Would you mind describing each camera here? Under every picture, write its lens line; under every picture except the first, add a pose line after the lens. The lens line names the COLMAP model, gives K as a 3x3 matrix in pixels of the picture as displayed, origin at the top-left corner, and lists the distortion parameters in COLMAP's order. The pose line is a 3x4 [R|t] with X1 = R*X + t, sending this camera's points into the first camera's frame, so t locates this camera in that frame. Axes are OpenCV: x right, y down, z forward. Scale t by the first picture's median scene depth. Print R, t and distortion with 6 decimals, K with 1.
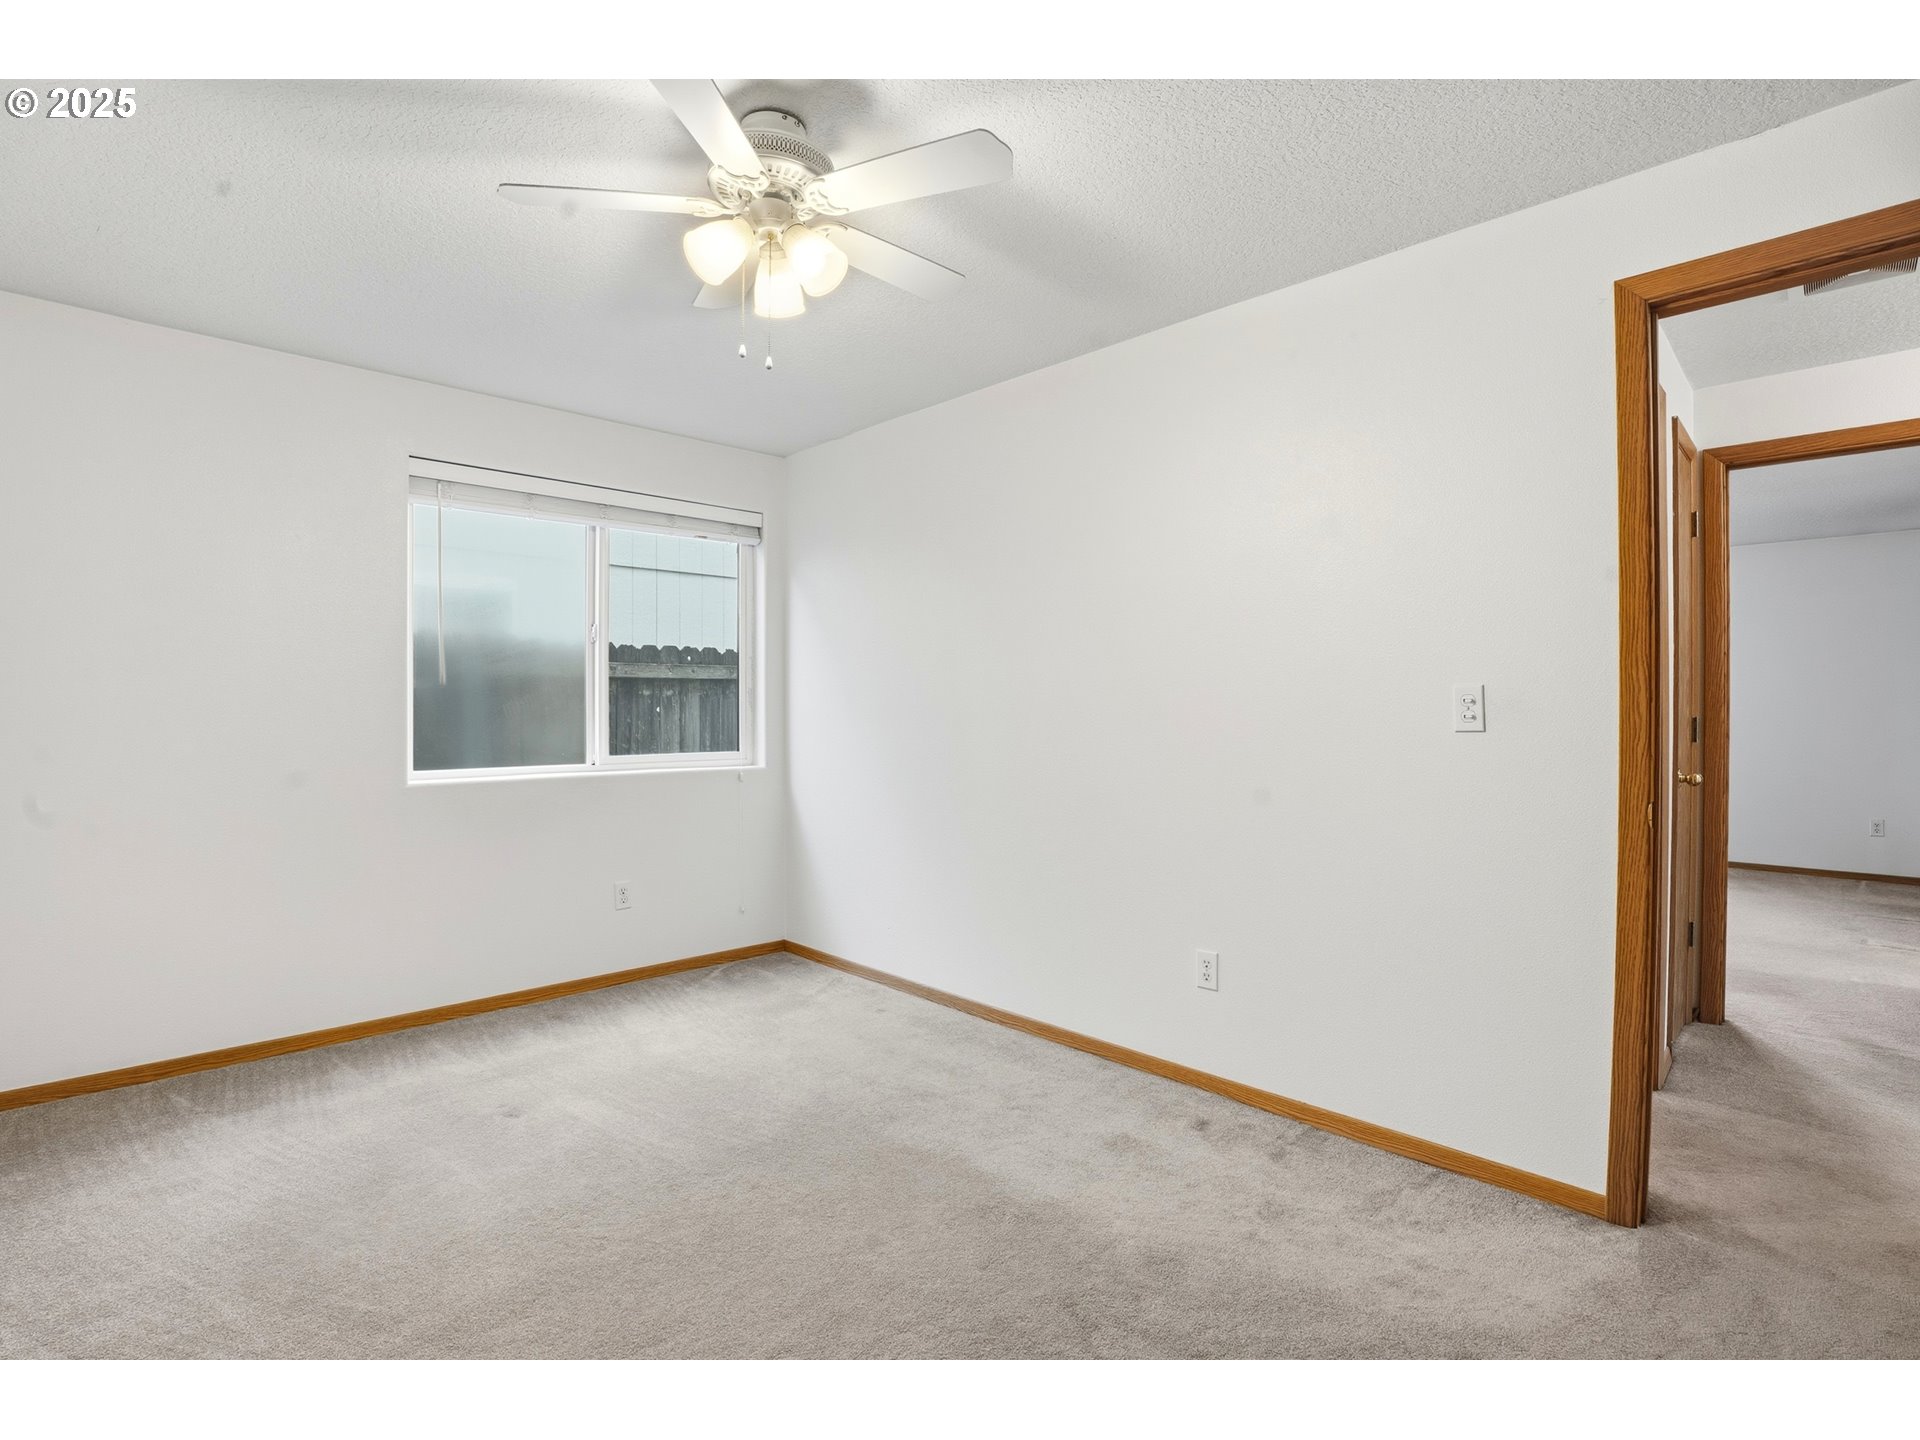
lens RADIAL K [[880.6, 0, 960.0], [0, 880.6, 720.0], [0, 0, 1]] dist [-0.001218, -0.000054]
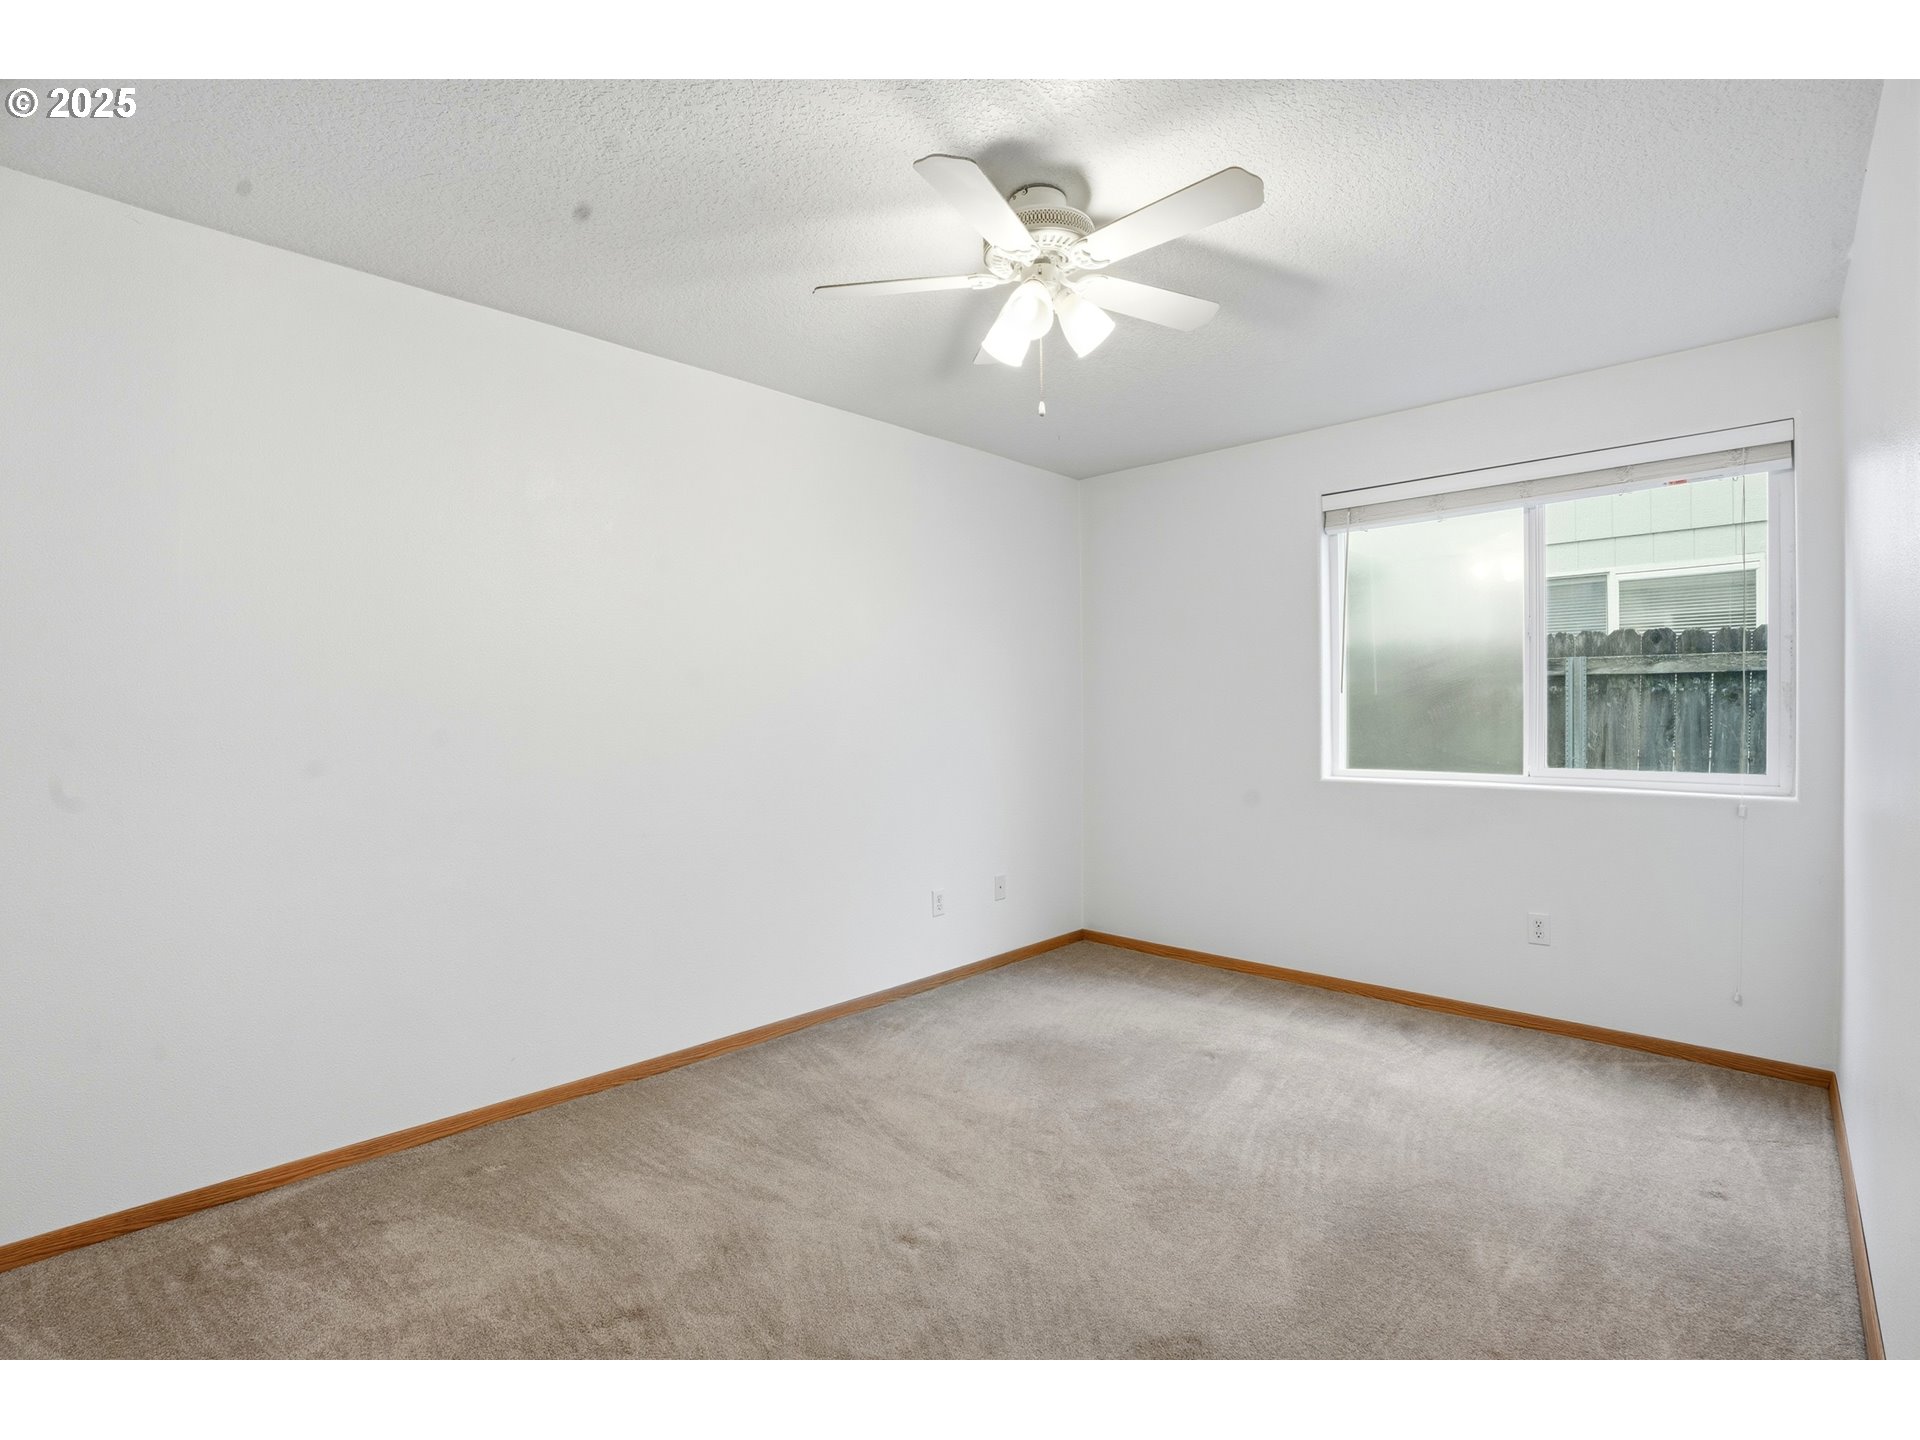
lens RADIAL K [[910.4, 0, 1015.3], [0, 910.4, 727.9], [0, 0, 1]] dist [-0.000871, -0.000345]
pose [[0.131776, 0.017604, -0.991123, 0.426117], [-0.008333, 0.999827, 0.016651, -0.008866], [0.991244, 0.006065, 0.131900, 0.365625]]
